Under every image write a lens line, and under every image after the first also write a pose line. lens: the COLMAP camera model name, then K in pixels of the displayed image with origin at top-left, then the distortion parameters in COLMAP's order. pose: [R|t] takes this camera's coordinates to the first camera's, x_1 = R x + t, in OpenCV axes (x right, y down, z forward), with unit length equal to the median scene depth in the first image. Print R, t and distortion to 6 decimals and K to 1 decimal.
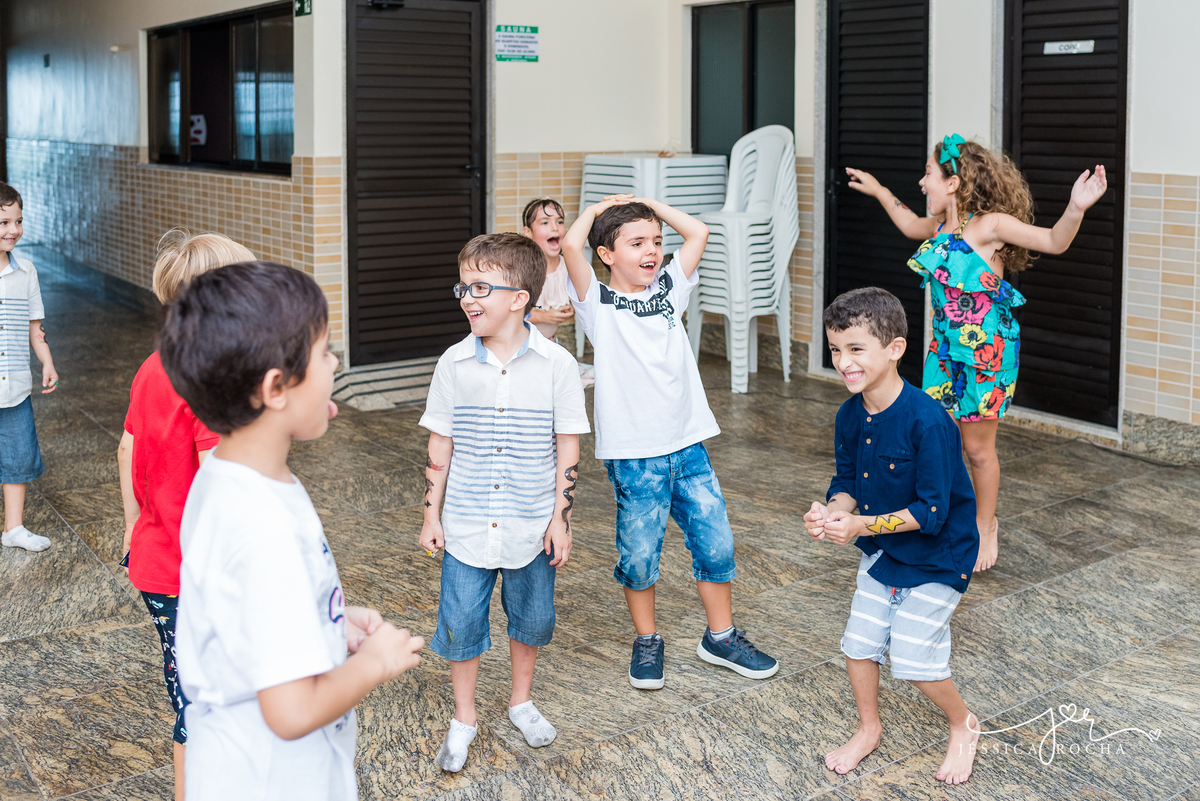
lens RADIAL K [[1236.5, 0, 600.0], [0, 1236.5, 400.5], [0, 0, 1]] dist [0.136451, 0.007960]
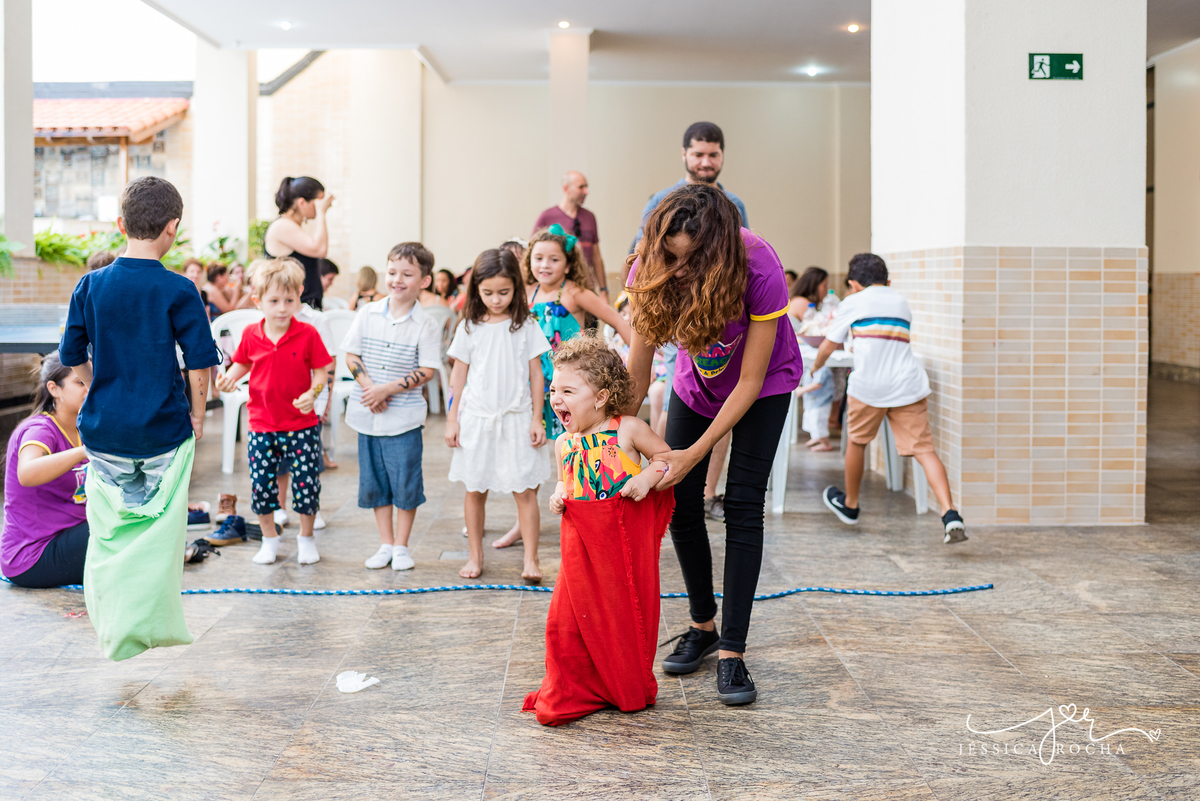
lens RADIAL K [[1277.6, 0, 600.0], [0, 1277.6, 400.5], [0, 0, 1]] dist [-0.064381, 0.019930]
pose [[-0.561406, 0.069413, -0.824624, 0.533644], [-0.184657, 0.960844, 0.206594, -0.215309], [0.806676, 0.268256, -0.526606, 1.521404]]
